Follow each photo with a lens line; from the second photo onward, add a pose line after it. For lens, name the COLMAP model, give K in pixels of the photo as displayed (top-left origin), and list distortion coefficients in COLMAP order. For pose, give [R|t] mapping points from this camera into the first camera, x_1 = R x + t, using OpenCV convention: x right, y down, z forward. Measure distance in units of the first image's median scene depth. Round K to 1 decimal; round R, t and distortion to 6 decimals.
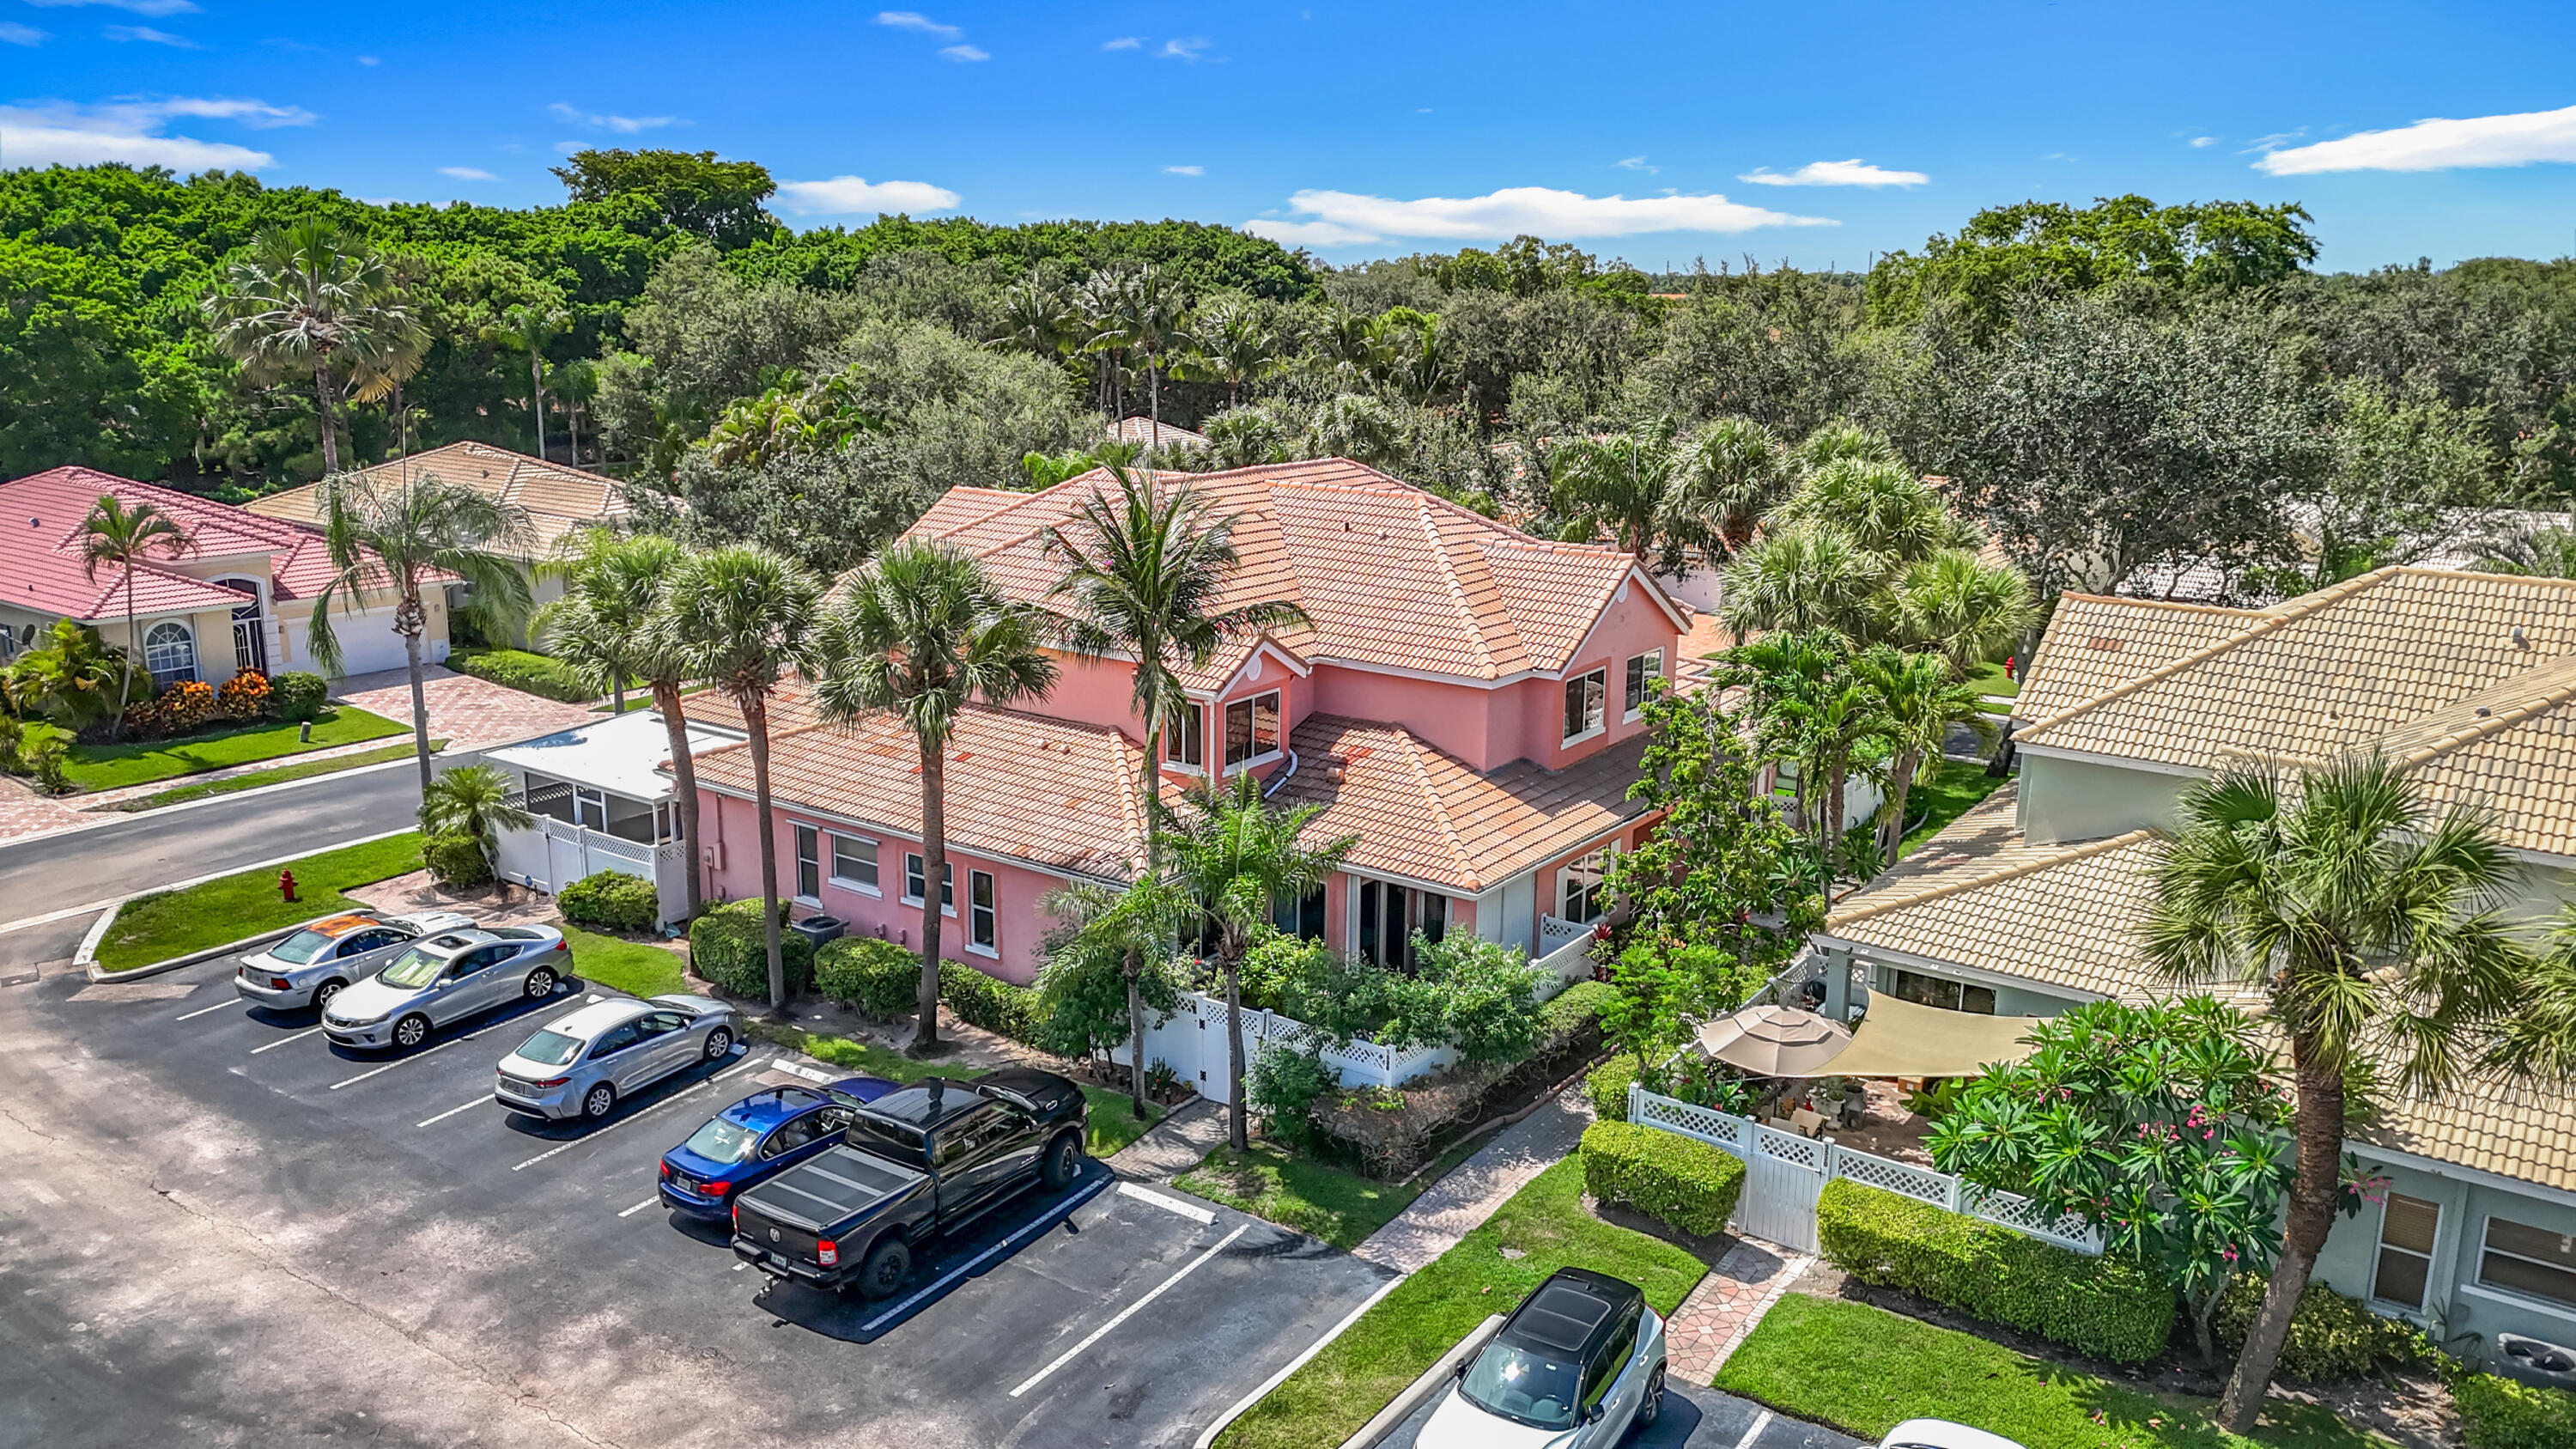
lens RADIAL K [[1891.3, 0, 1277.1], [0, 1891.3, 728.0], [0, 0, 1]] dist [0.063842, -0.055232]
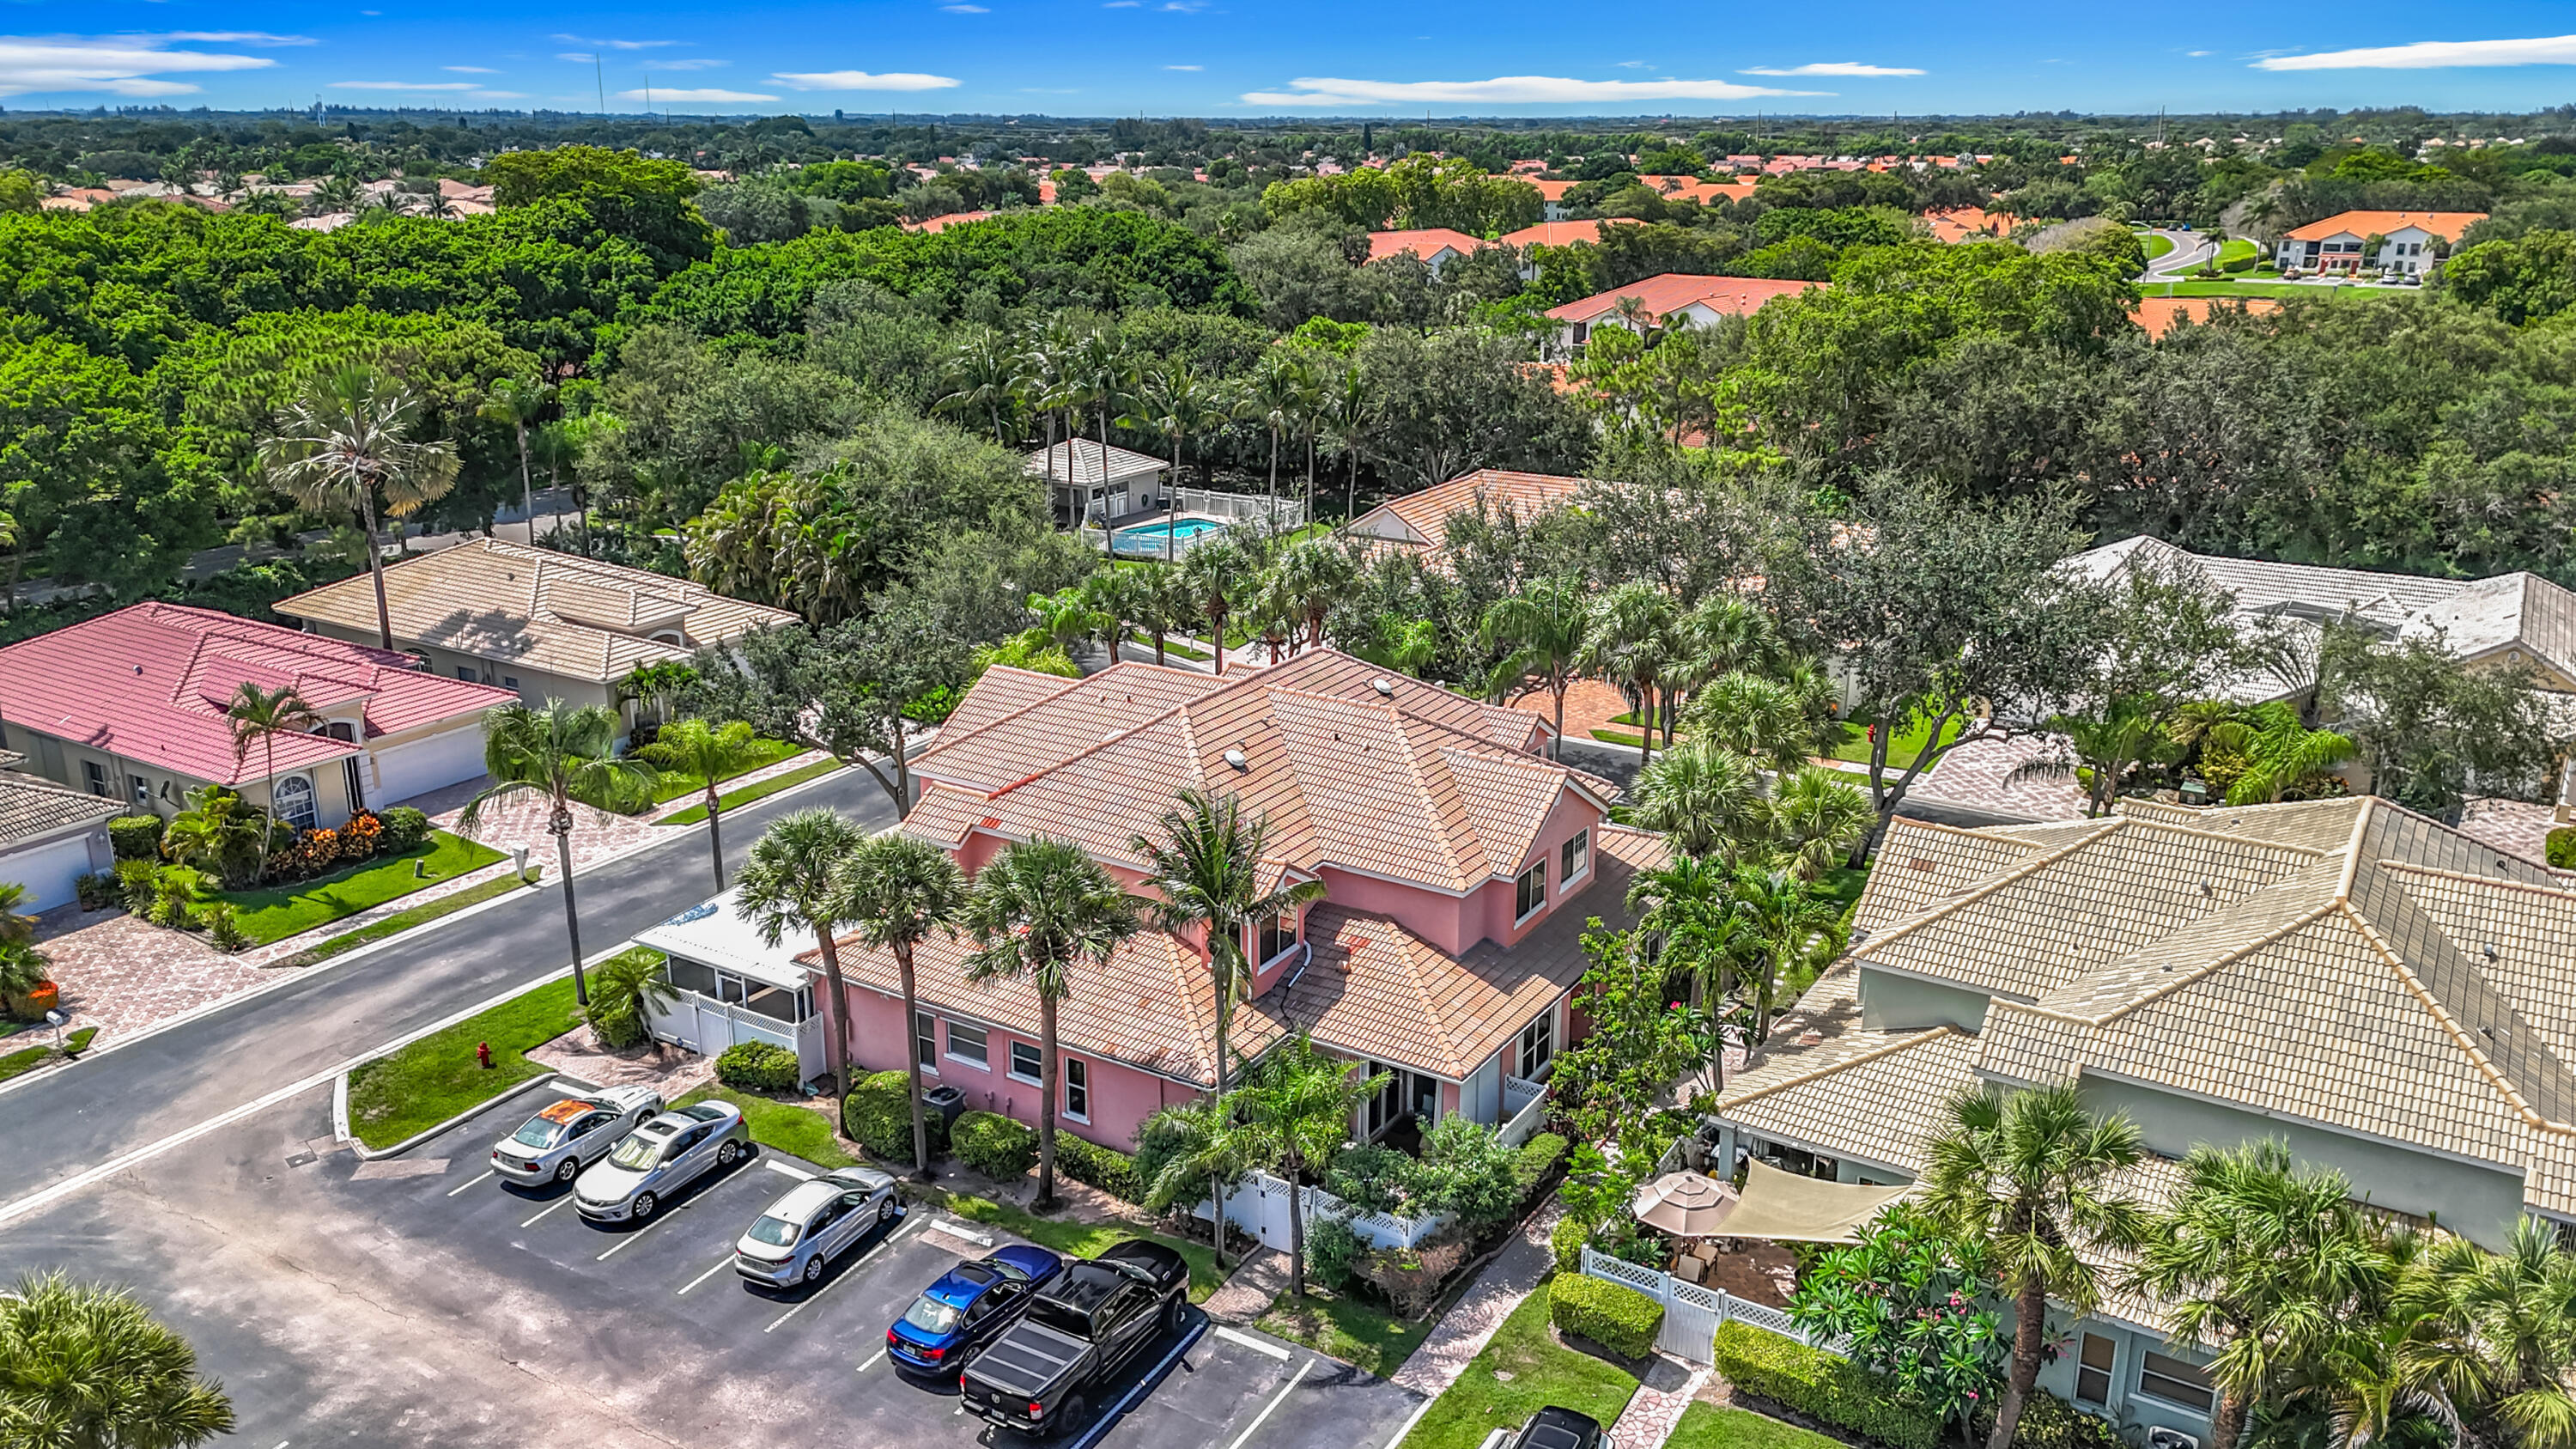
lens RADIAL K [[1936.4, 0, 1278.0], [0, 1936.4, 726.4], [0, 0, 1]] dist [0.051181, -0.049965]
pose [[0.997979, -0.026724, 0.057644, -0.093535], [0.022837, 0.997487, 0.067064, -0.250782], [-0.059292, -0.065612, 0.996082, -0.330577]]
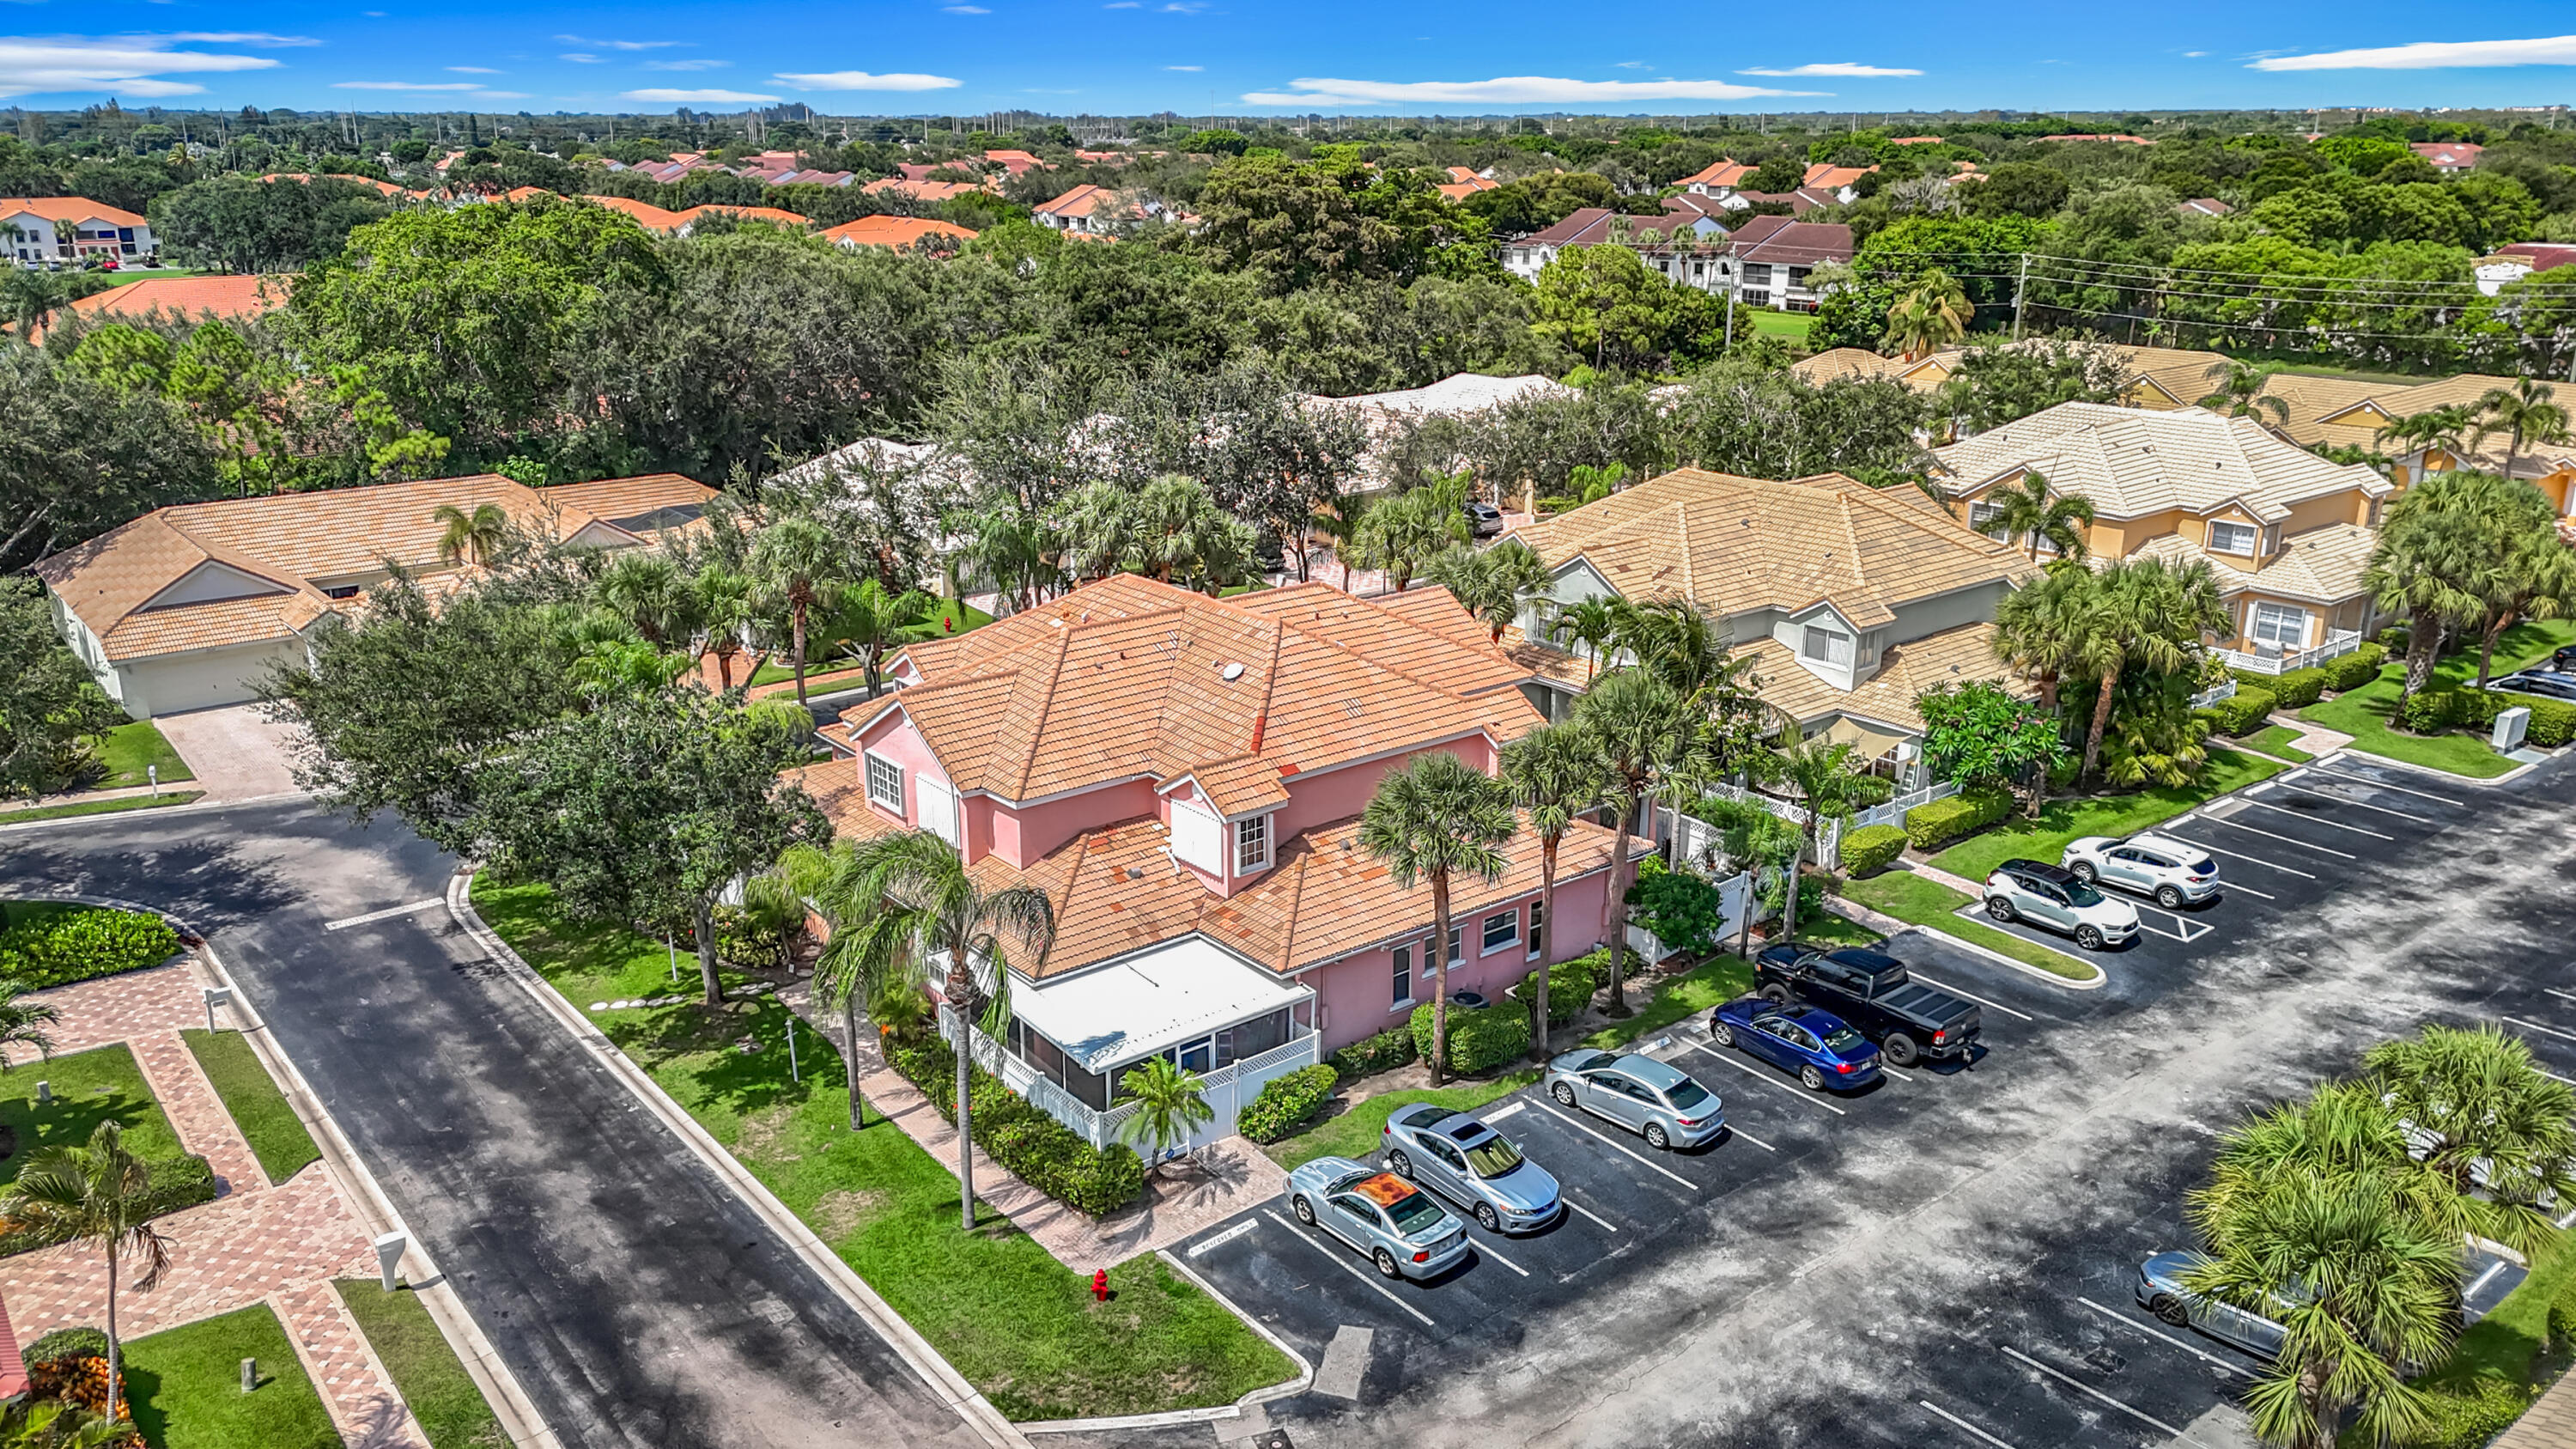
lens RADIAL K [[1927.6, 0, 1288.0], [0, 1927.6, 724.5], [0, 0, 1]] dist [0.043782, -0.005878]
pose [[0.265727, -0.294638, 0.917920, -1.568635], [0.227594, 0.944410, 0.237255, -0.455778], [-0.936798, 0.145868, 0.318013, 0.738167]]
